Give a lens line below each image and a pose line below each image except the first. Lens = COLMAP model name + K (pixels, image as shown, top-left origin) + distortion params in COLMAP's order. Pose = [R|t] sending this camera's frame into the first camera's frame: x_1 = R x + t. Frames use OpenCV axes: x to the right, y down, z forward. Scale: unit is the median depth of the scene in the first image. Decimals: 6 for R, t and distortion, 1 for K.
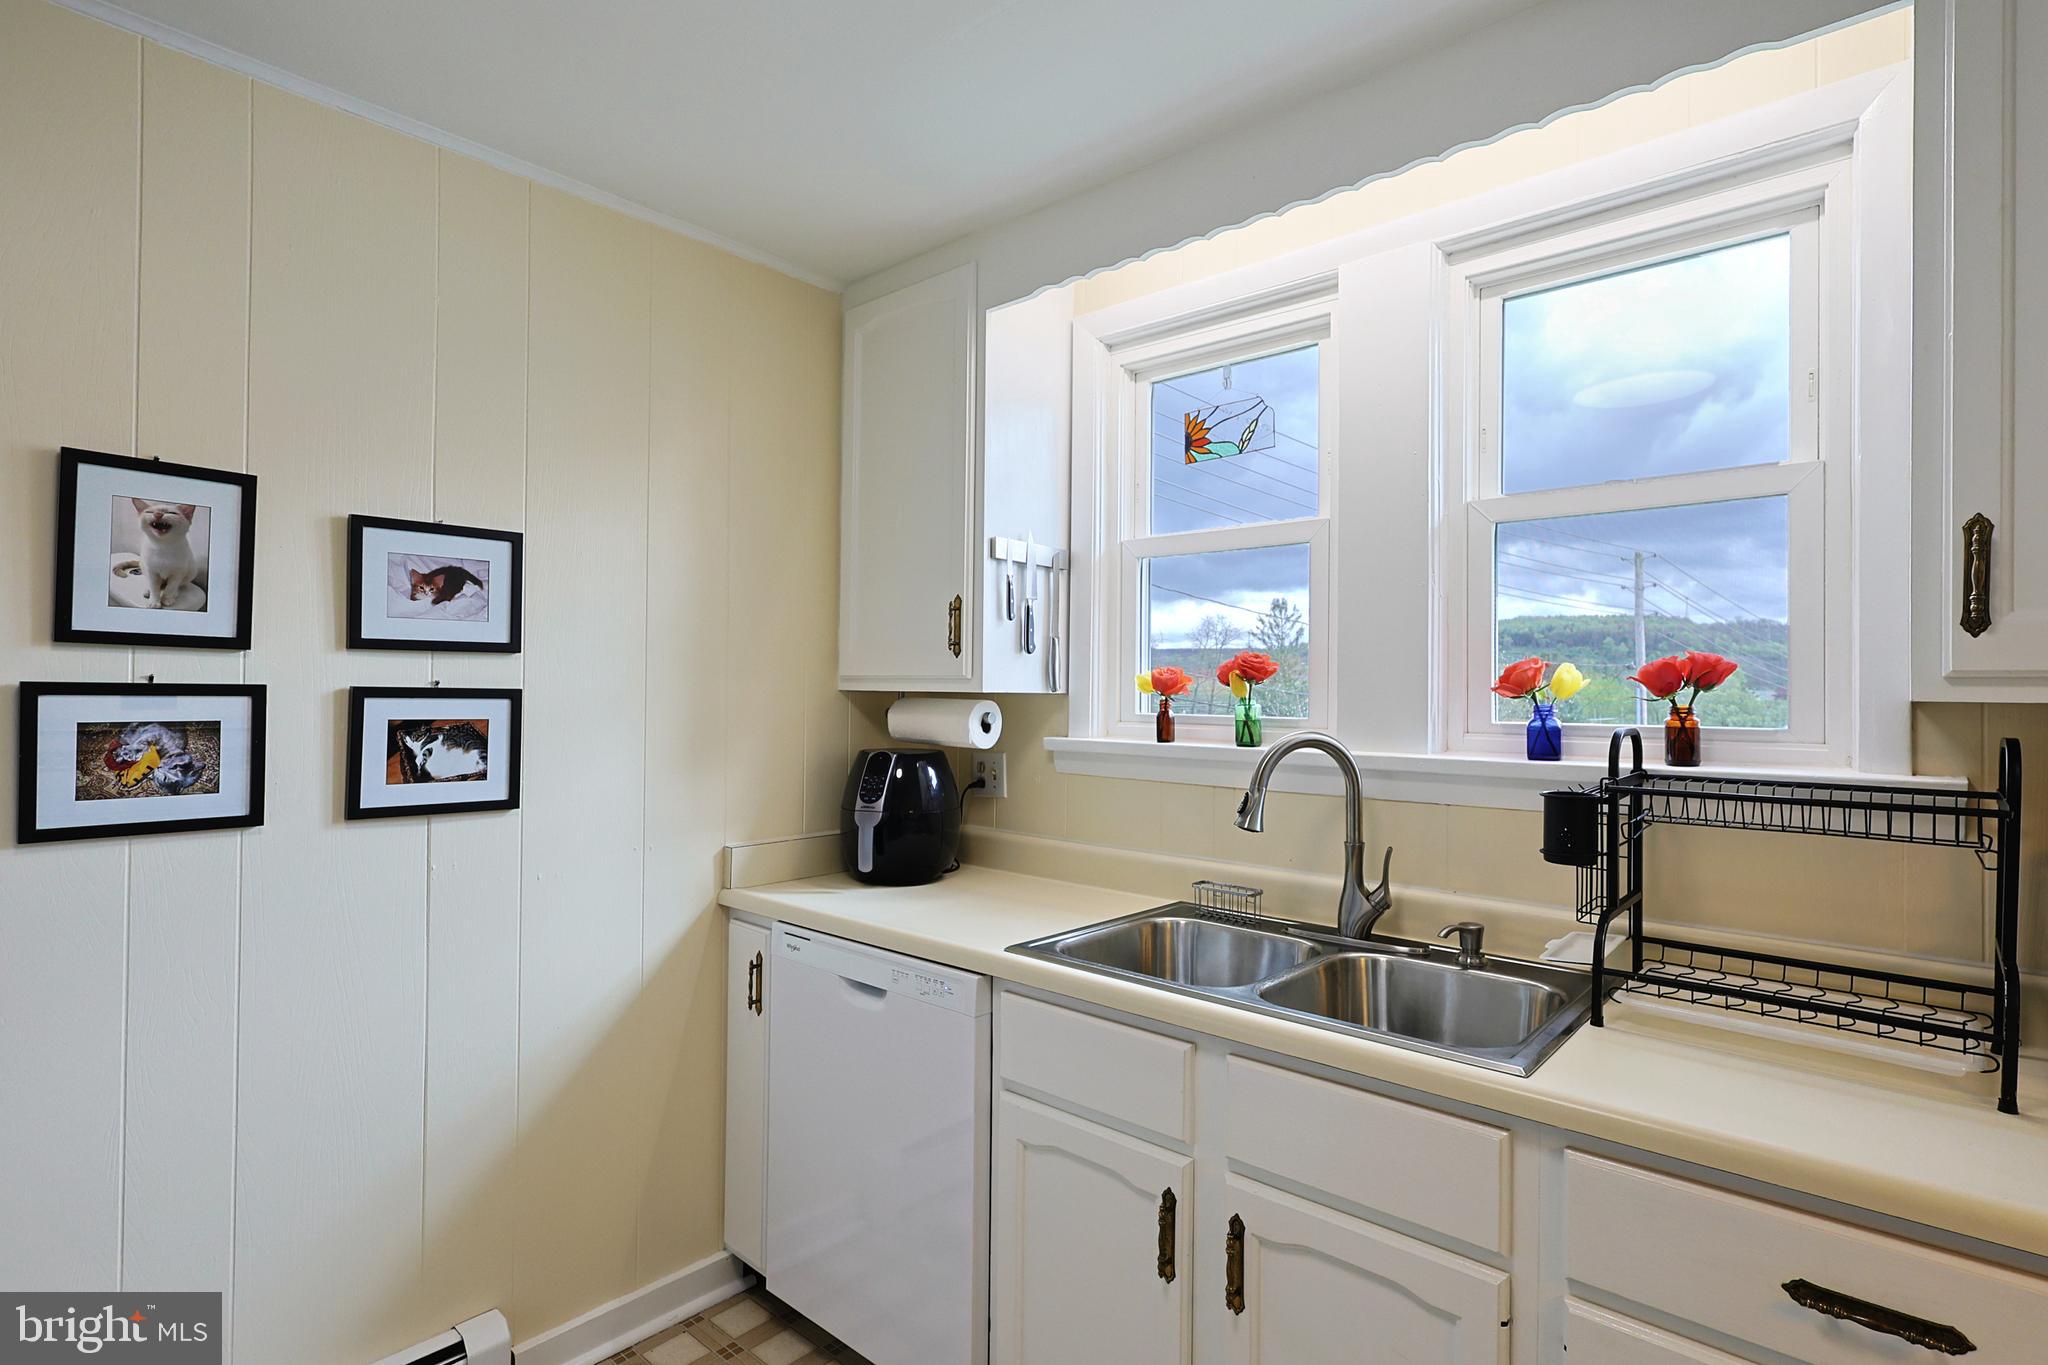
lens RADIAL K [[999.6, 0, 1030.1], [0, 999.6, 681.5], [0, 0, 1]] dist [0.001631, -0.000264]
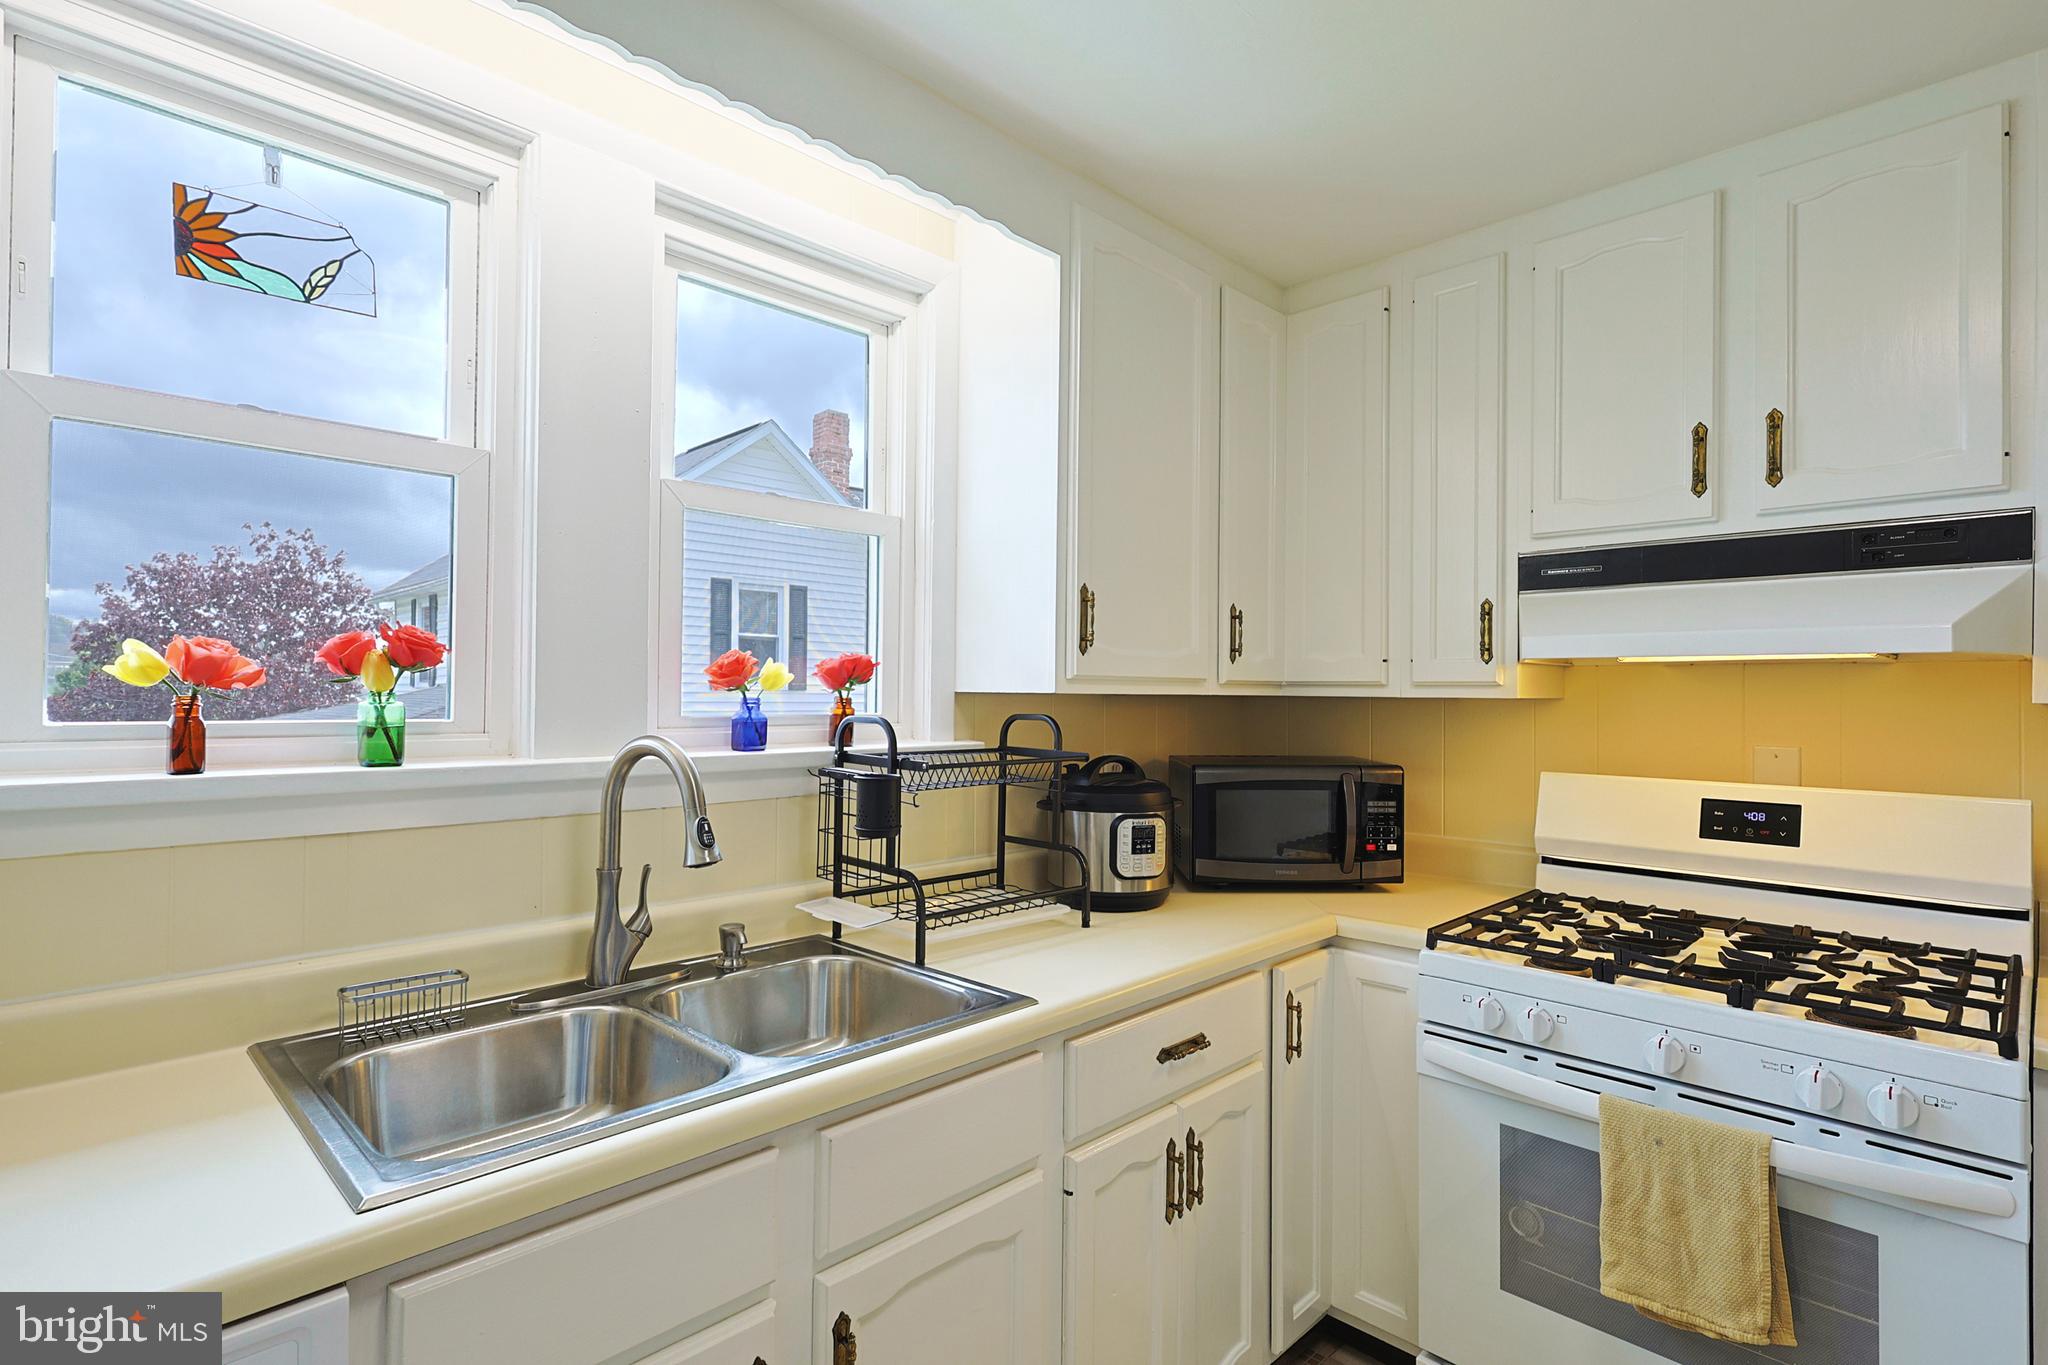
lens RADIAL K [[999.6, 0, 1030.1], [0, 999.6, 681.5], [0, 0, 1]] dist [0.001631, -0.000264]
pose [[0.056998, 0.003428, 0.998368, -0.493594], [-0.016080, 0.999868, -0.002515, 0.005328], [-0.998245, -0.015911, 0.057045, 0.642620]]
